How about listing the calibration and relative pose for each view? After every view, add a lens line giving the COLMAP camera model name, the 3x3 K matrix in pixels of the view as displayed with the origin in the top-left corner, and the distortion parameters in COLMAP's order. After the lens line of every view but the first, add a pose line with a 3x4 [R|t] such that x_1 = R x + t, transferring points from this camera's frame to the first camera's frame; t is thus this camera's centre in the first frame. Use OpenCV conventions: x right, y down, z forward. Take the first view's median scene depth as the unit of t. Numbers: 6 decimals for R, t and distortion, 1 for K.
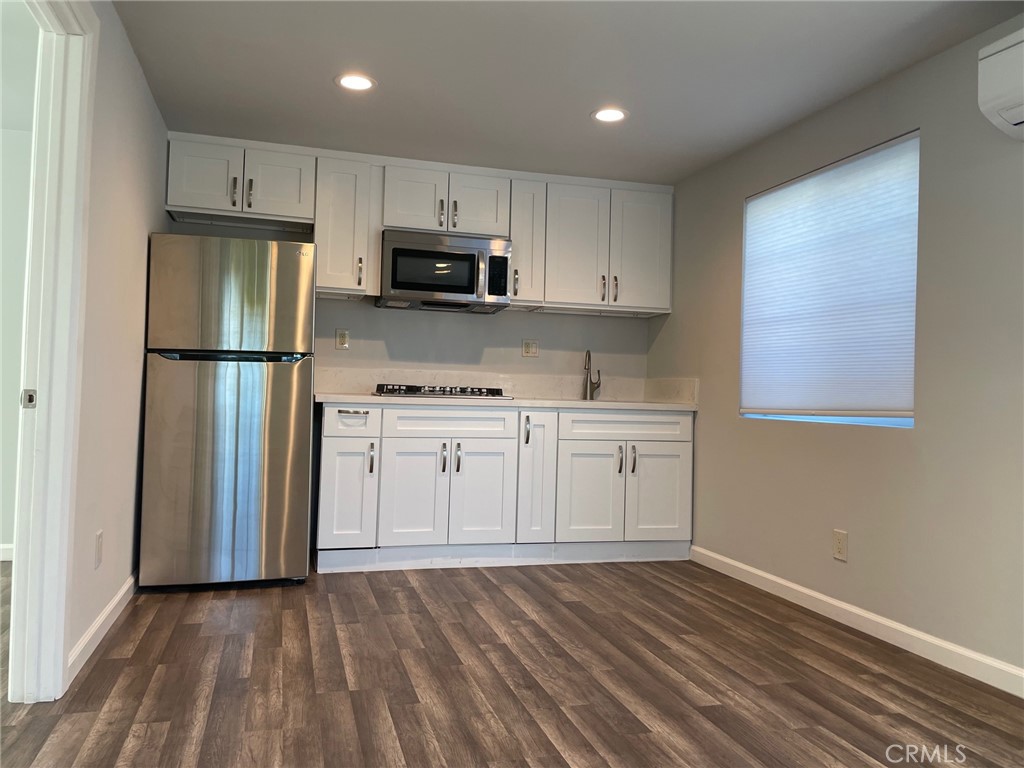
lens RADIAL K [[780.6, 0, 501.2], [0, 780.6, 362.1], [0, 0, 1]] dist [0.087563, -0.119783]
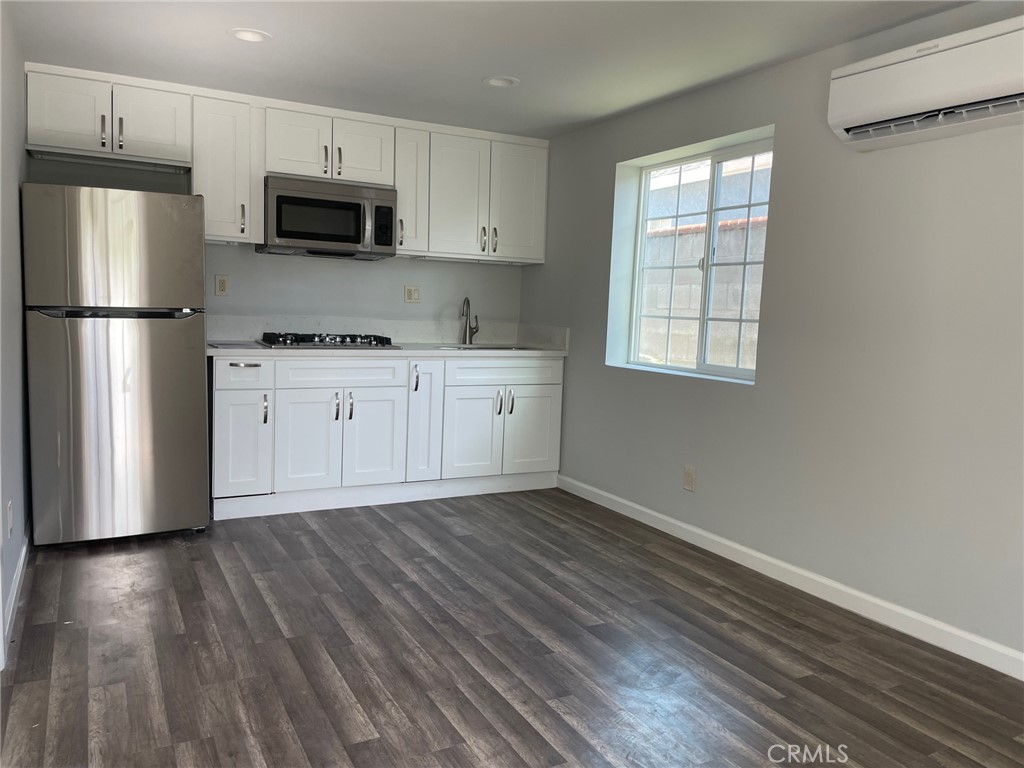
lens RADIAL K [[780.6, 0, 506.8], [0, 780.6, 374.3], [0, 0, 1]] dist [0.087563, -0.119783]
pose [[0.978203, -0.012439, 0.207277, -0.077639], [-0.015194, 0.991240, 0.131195, -0.069695], [-0.207093, -0.131485, 0.969445, -0.062043]]
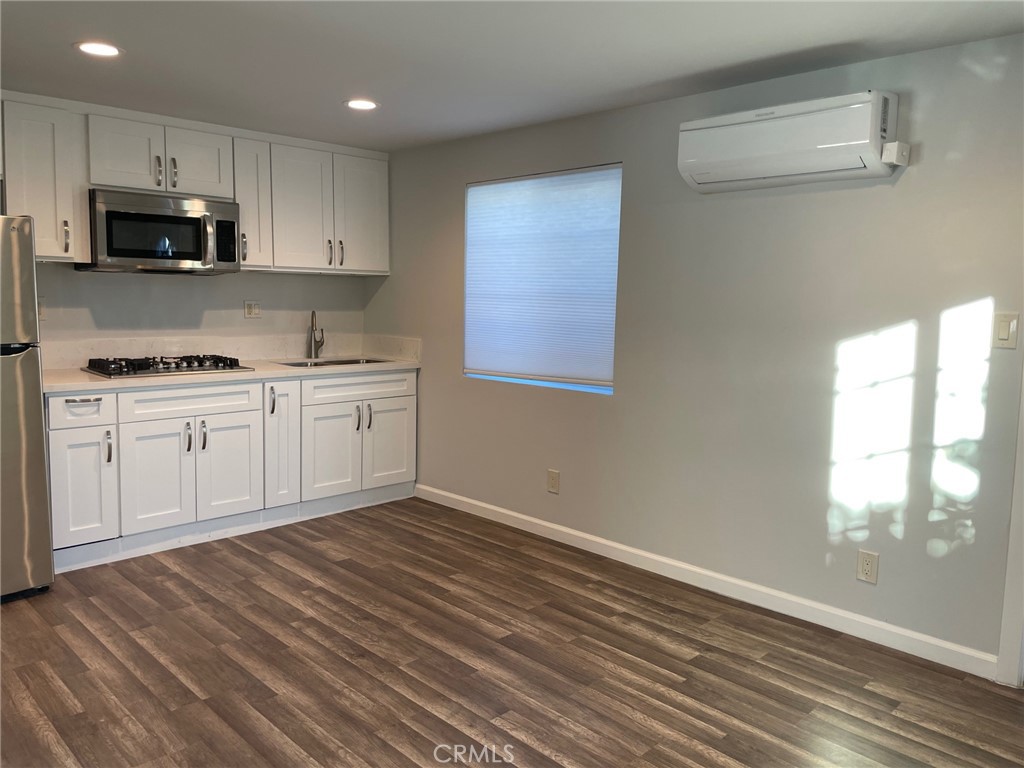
lens RADIAL K [[780.6, 0, 516.1], [0, 780.6, 366.0], [0, 0, 1]] dist [0.087563, -0.119783]
pose [[0.875833, -0.057710, 0.479151, -0.209084], [-0.011117, 0.990149, 0.139576, -0.123186], [-0.482486, -0.127572, 0.866564, -0.045555]]
